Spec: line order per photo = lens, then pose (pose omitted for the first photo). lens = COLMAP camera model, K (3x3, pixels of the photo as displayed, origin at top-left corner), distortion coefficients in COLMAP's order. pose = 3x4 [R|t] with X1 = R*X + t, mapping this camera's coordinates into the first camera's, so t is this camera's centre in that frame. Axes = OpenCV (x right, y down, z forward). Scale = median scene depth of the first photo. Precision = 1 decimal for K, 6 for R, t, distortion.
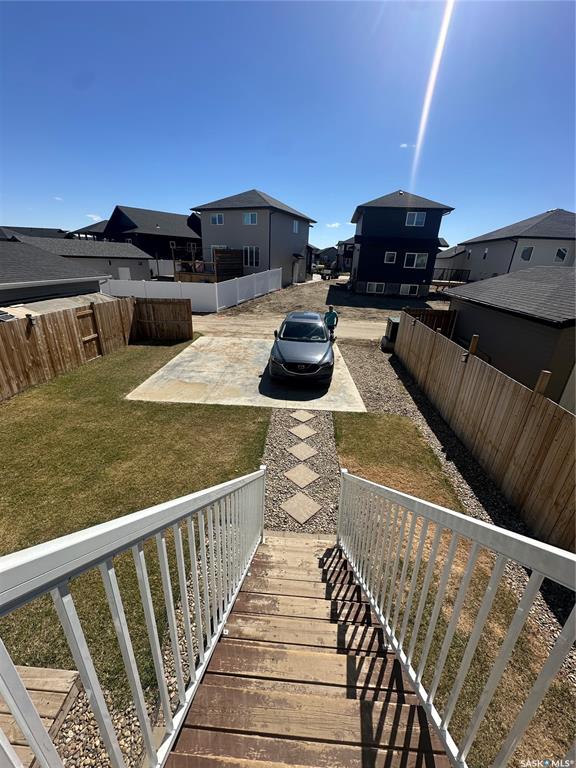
lens RADIAL K [[303.9, 0, 290.0], [0, 303.9, 379.6], [0, 0, 1]] dist [-0.003331, 0.000456]
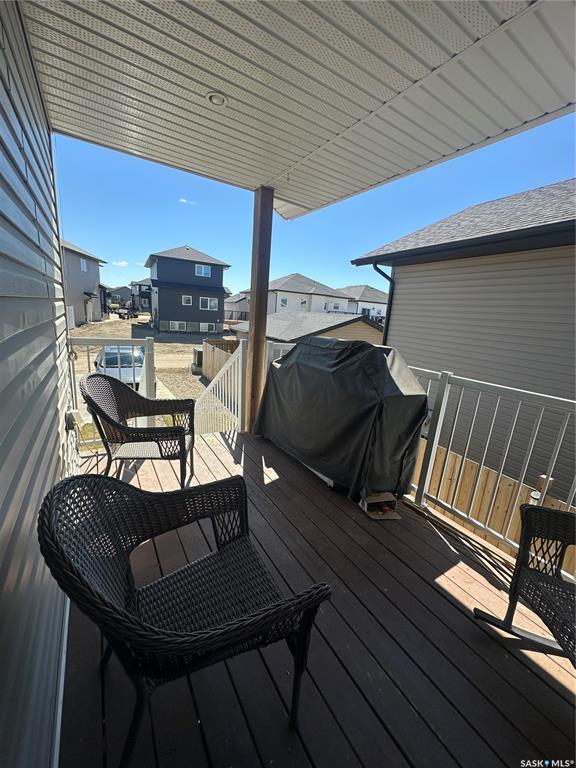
lens RADIAL K [[303.9, 0, 286.4], [0, 303.9, 384.8], [0, 0, 1]] dist [-0.003331, 0.000456]
pose [[0.821649, -0.112170, 0.558848, -0.037172], [0.171899, 0.983560, -0.055318, 0.038372], [-0.543455, 0.141517, 0.827423, -0.104771]]
